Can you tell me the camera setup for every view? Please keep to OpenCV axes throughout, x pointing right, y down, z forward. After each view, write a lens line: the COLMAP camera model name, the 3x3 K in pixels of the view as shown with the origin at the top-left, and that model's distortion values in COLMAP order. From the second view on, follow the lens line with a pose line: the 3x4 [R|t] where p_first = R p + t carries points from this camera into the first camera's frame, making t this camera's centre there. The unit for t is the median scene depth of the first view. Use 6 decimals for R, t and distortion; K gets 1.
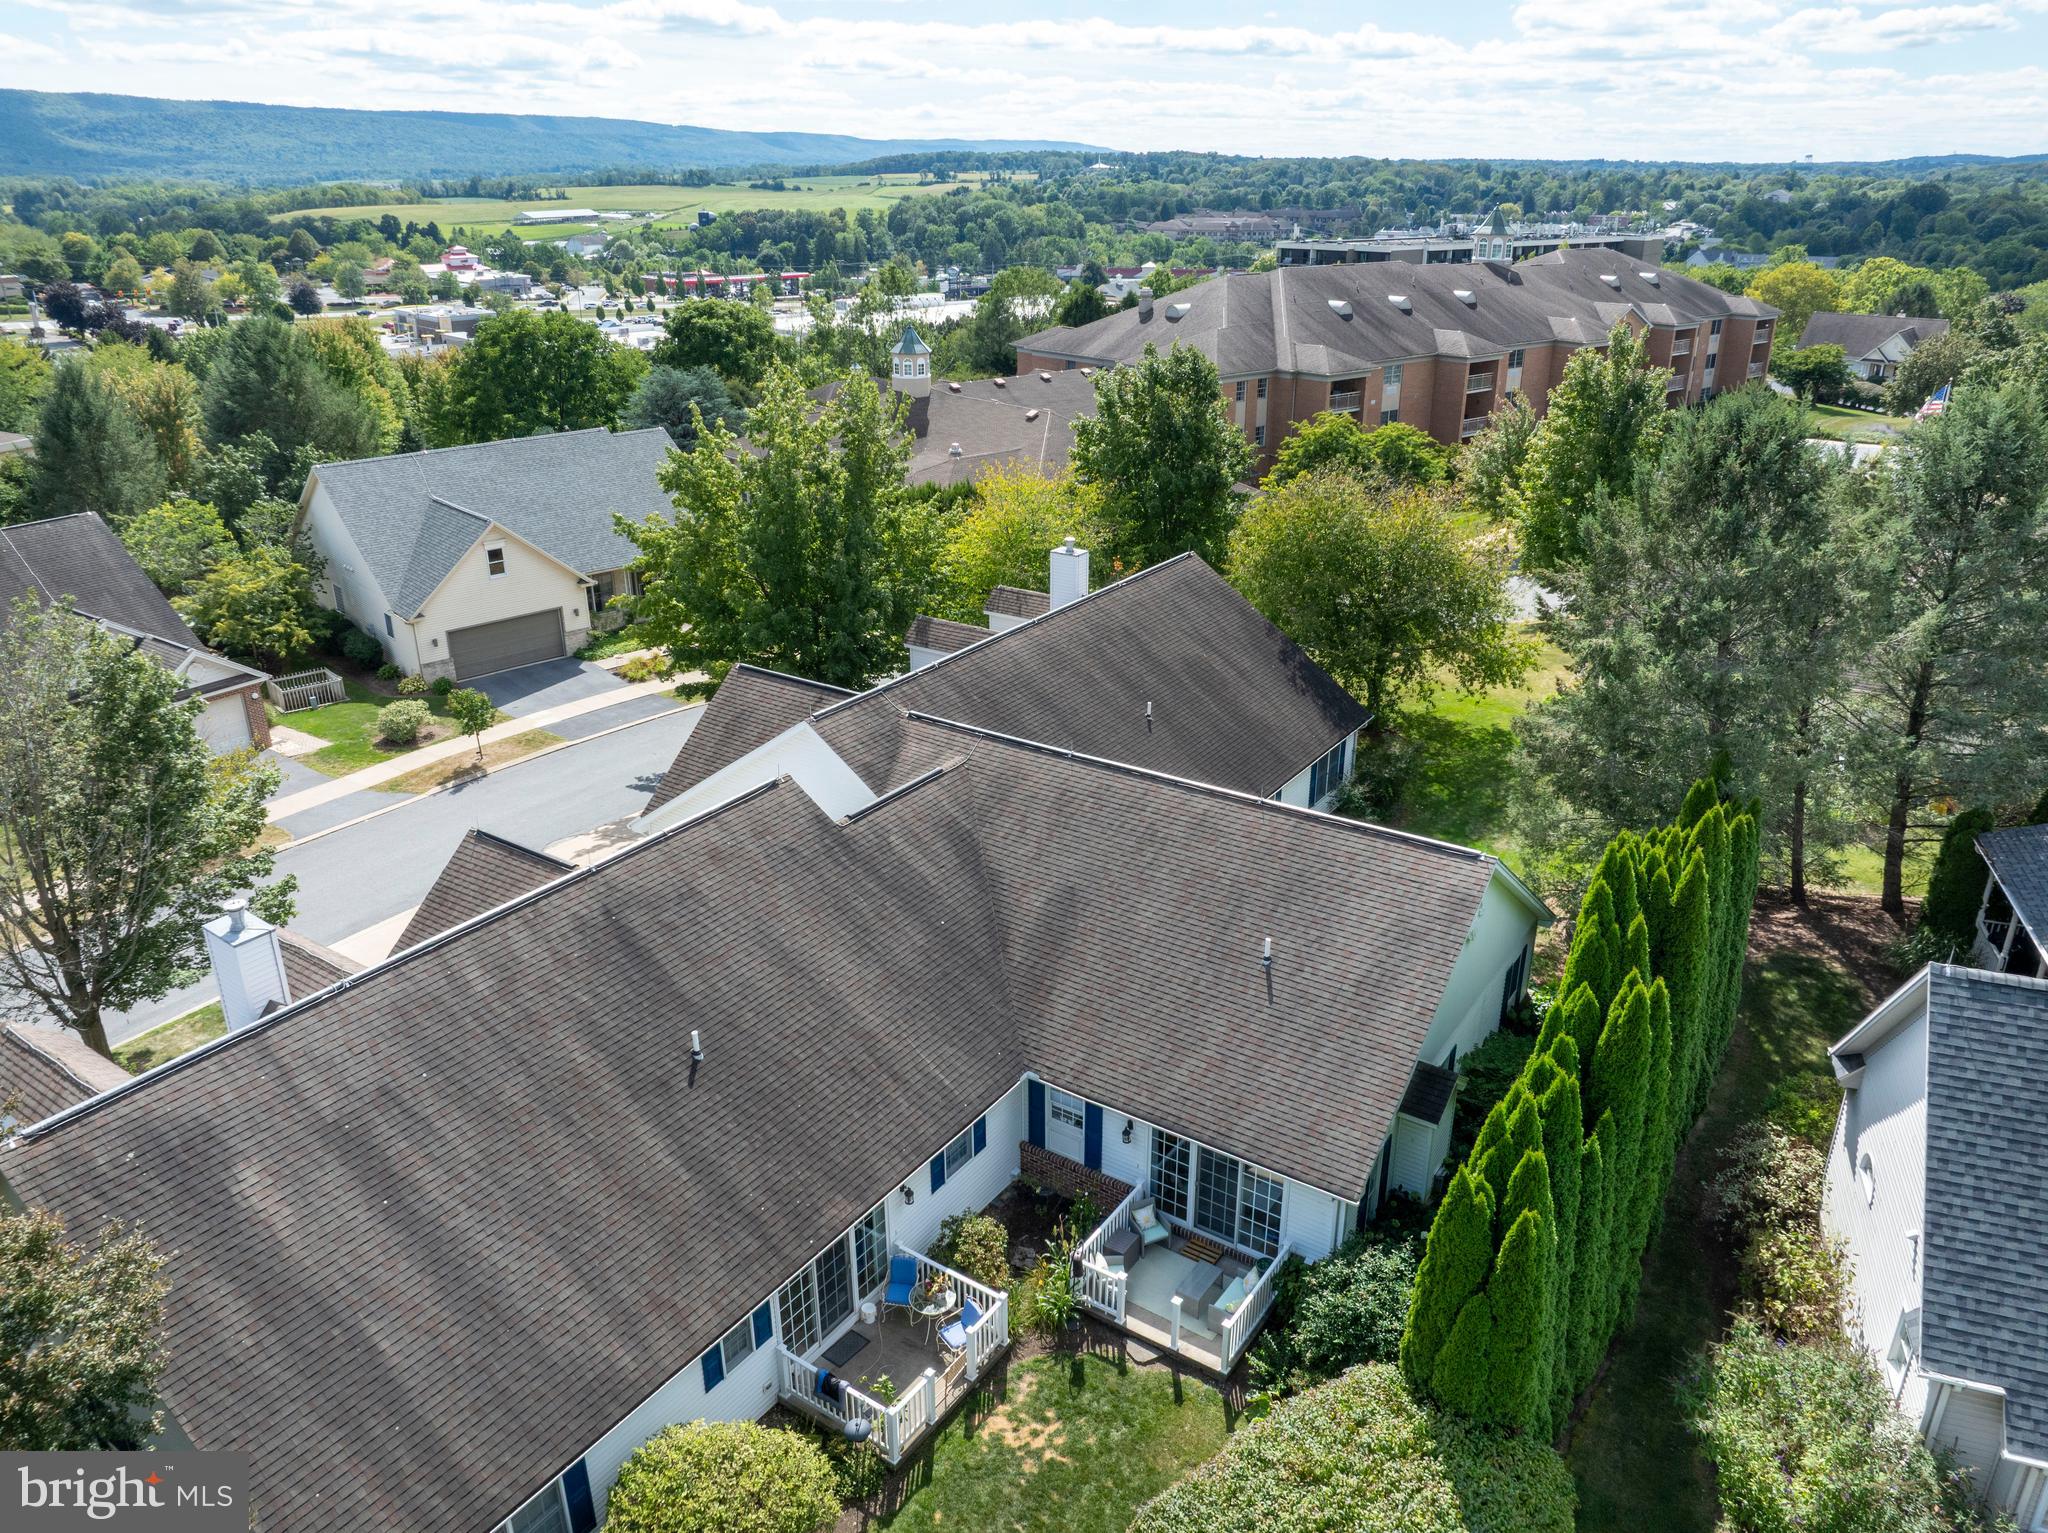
lens RADIAL K [[1439.0, 0, 1034.1], [0, 1439.0, 766.2], [0, 0, 1]] dist [-0.036526, 0.002655]
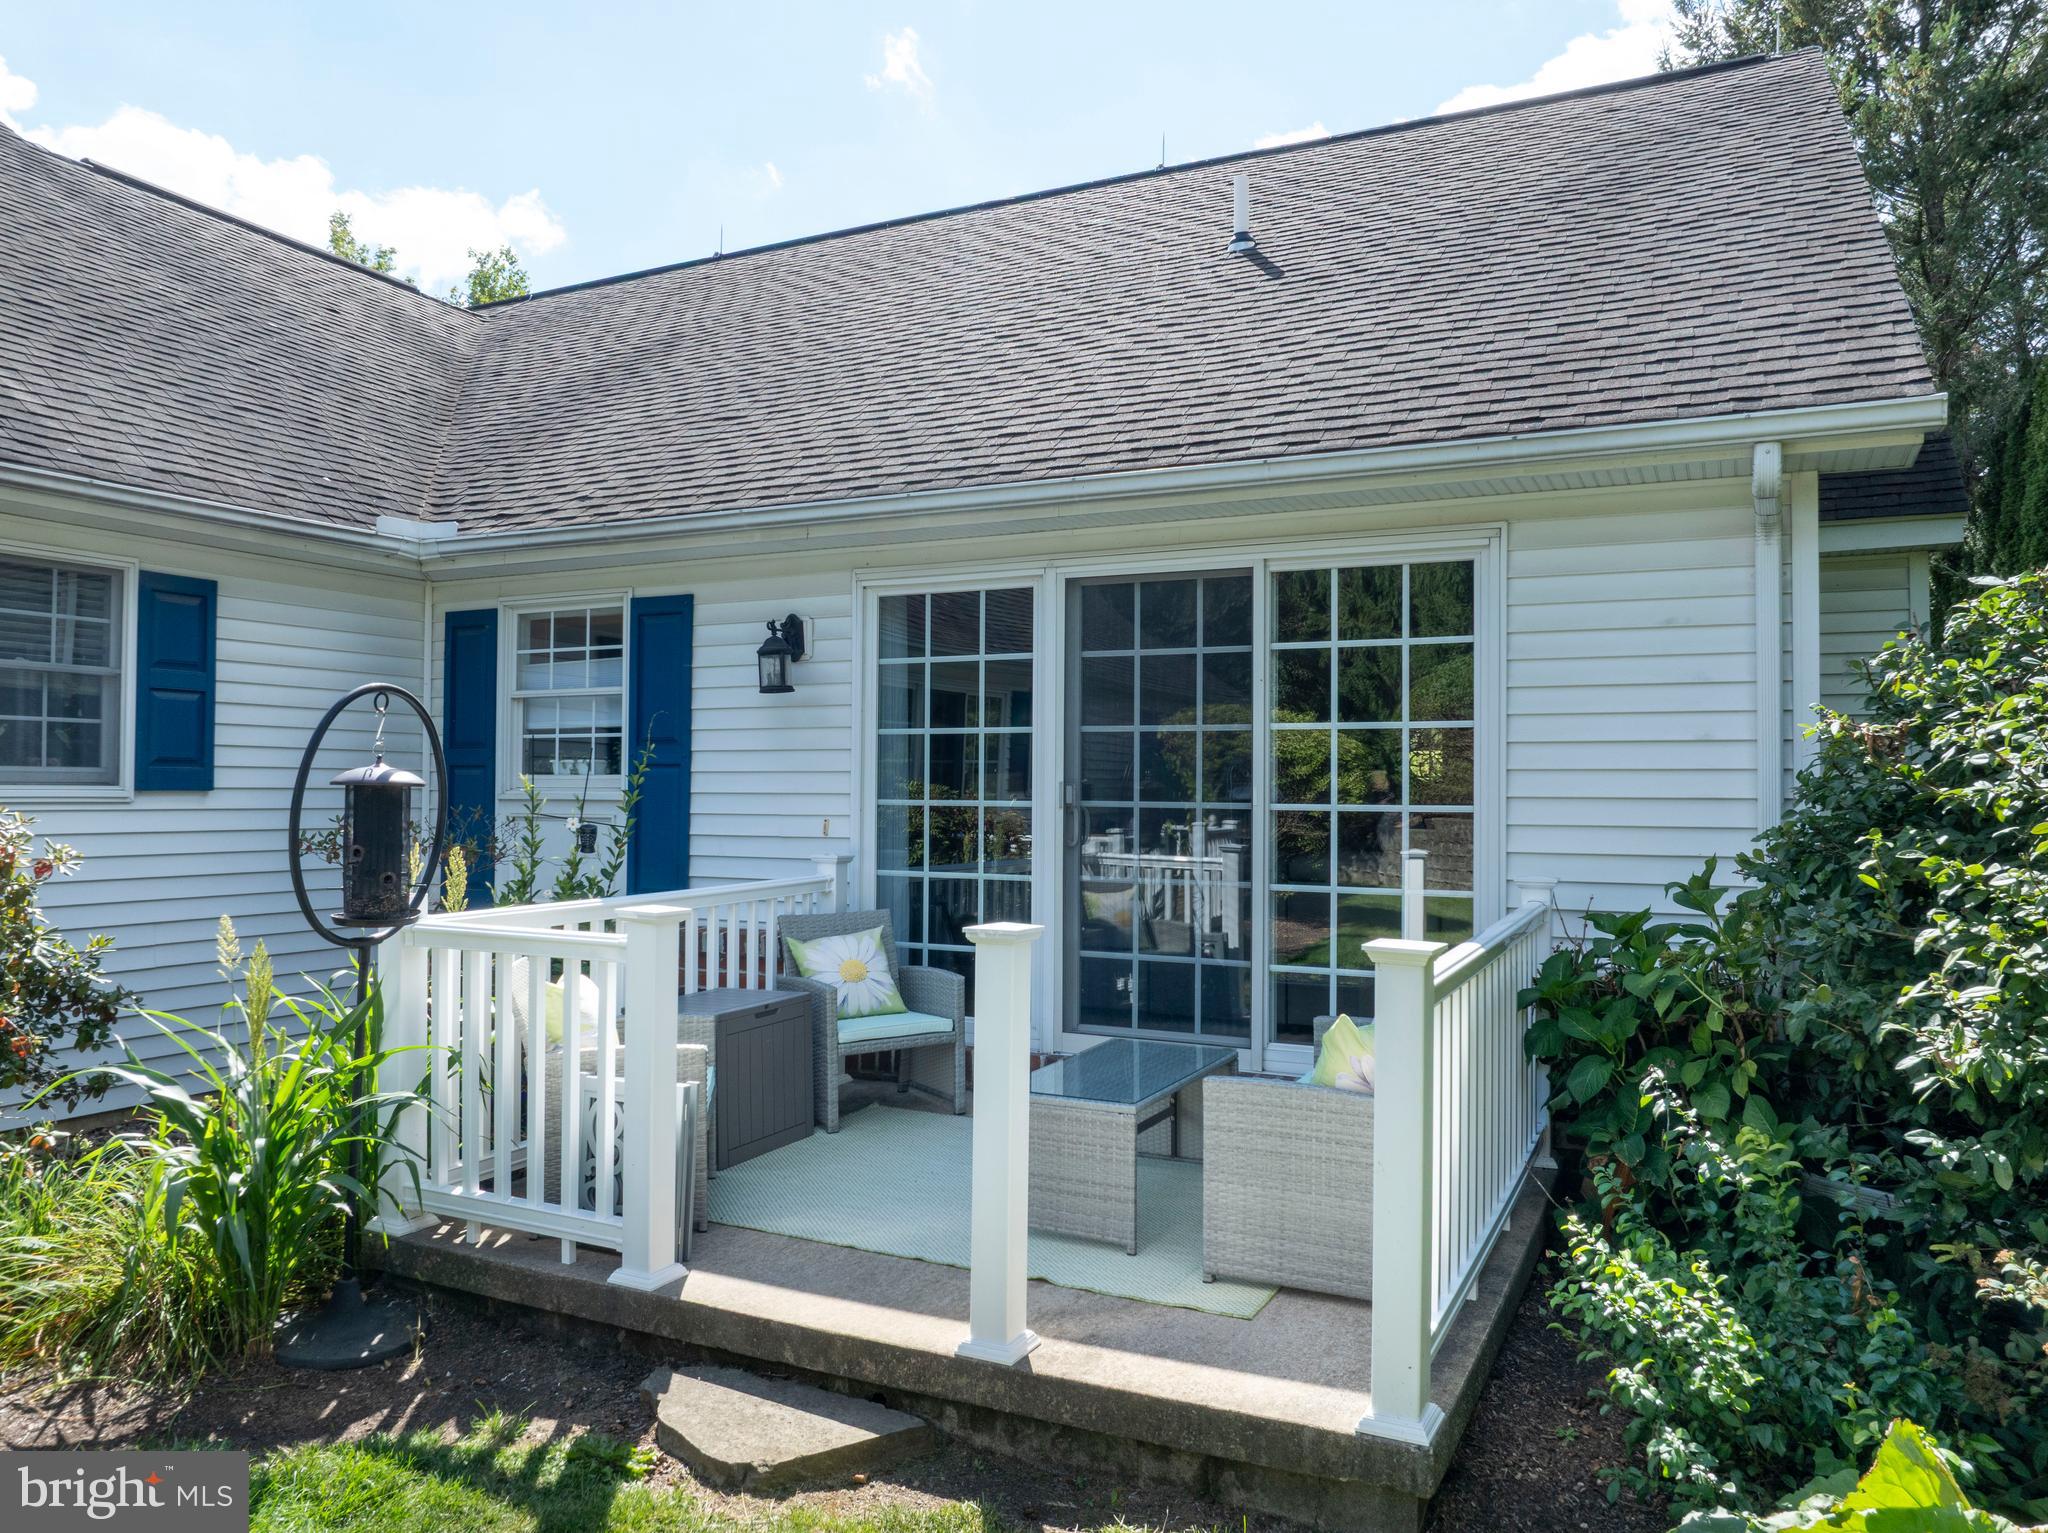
lens RADIAL K [[1439.0, 0, 1034.1], [0, 1439.0, 766.2], [0, 0, 1]] dist [-0.036526, 0.002655]
pose [[0.990432, 0.008989, 0.137708, 0.080568], [0.046687, 0.917210, -0.395659, 0.402596], [-0.129864, 0.398303, 0.908014, 0.837254]]
